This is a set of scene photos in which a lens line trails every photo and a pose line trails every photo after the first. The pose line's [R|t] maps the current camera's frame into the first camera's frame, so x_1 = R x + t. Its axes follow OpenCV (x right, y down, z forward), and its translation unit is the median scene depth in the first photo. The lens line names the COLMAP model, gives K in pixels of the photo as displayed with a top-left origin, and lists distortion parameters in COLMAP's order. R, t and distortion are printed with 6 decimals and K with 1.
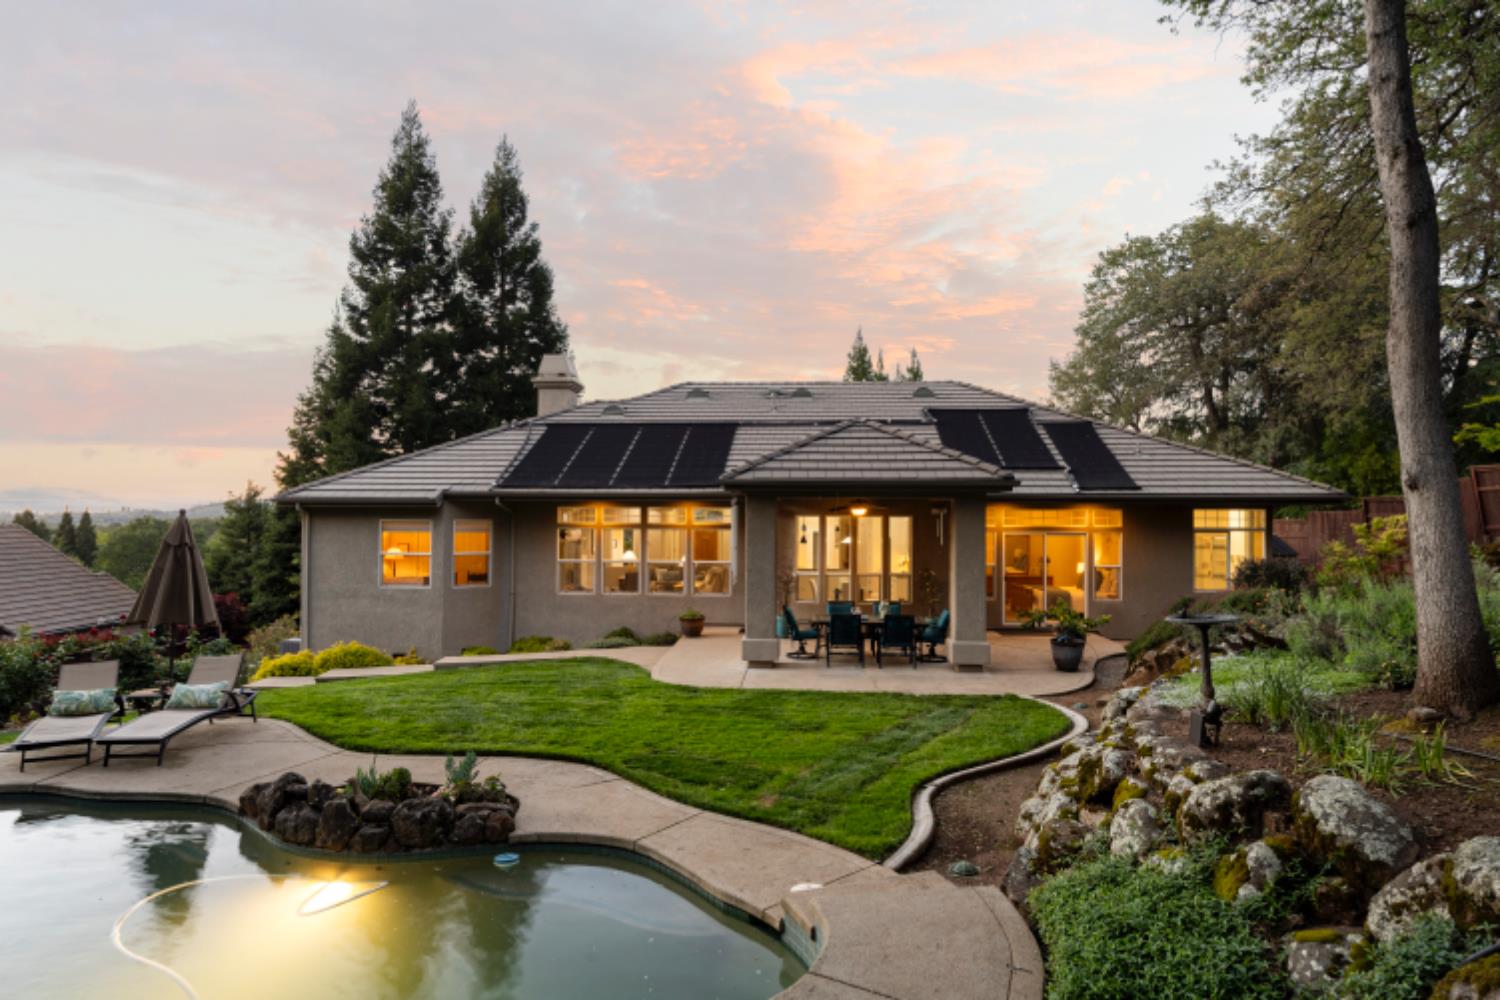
lens RADIAL K [[862.9, 0, 750.1], [0, 862.9, 503.6], [0, 0, 1]] dist [0.008520, 0.000544]
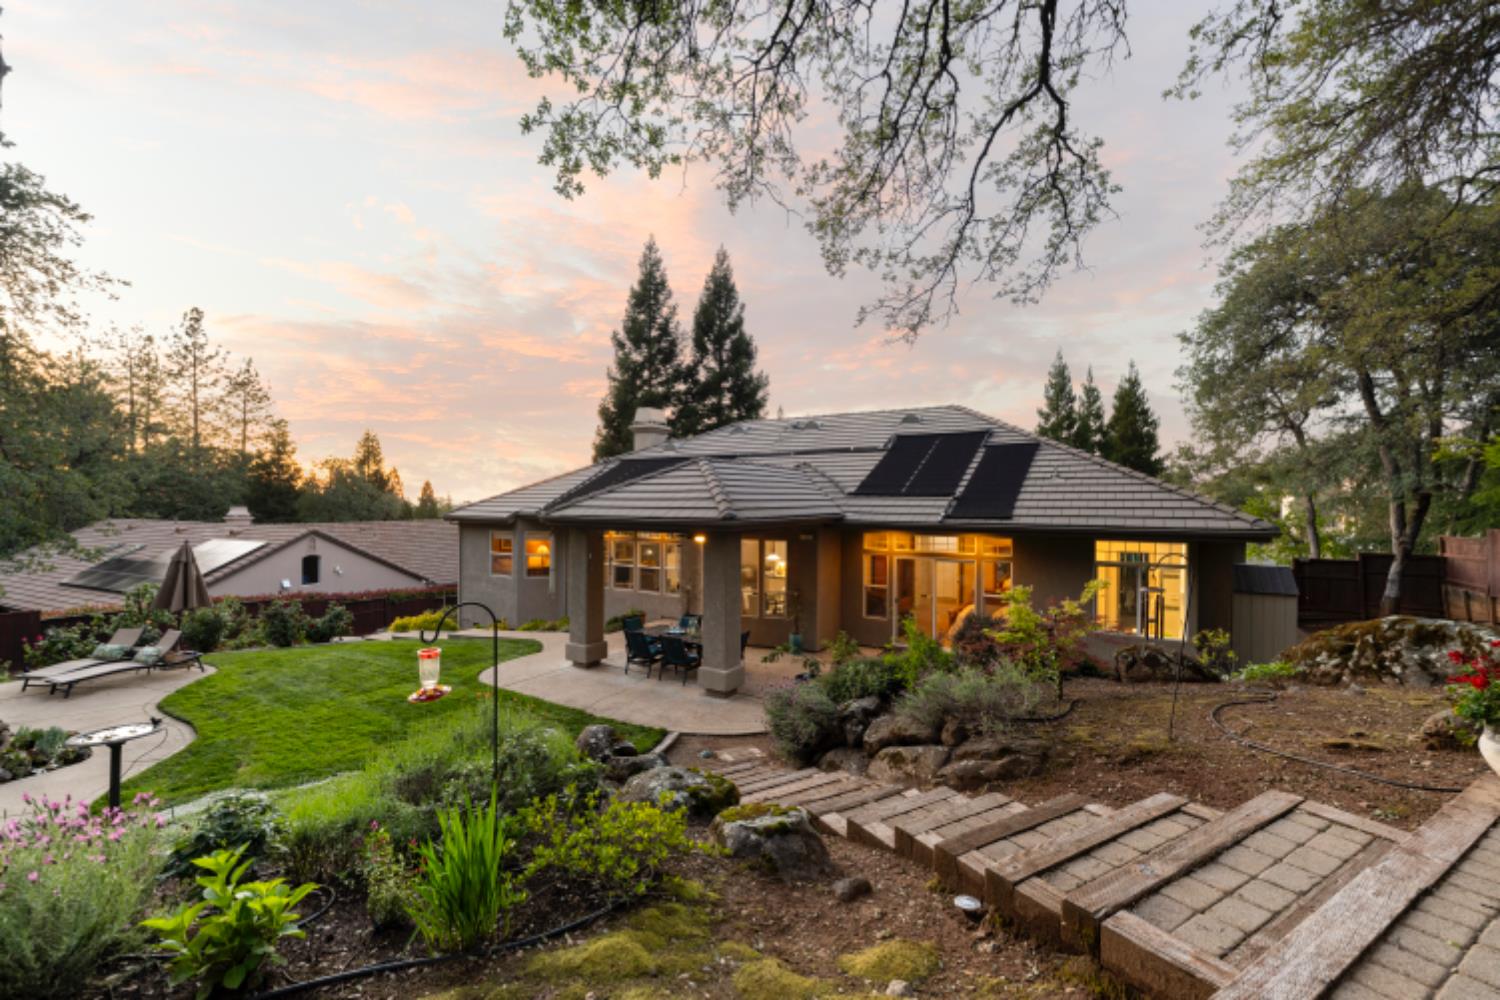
lens RADIAL K [[634.9, 0, 747.3], [0, 634.9, 503.5], [0, 0, 1]] dist [-0.000616, 0.000004]
pose [[0.881258, 0.002832, -0.472626, 0.265555], [0.000034, 0.999982, 0.006055, -0.018620], [0.472635, -0.005352, 0.881242, 0.135317]]
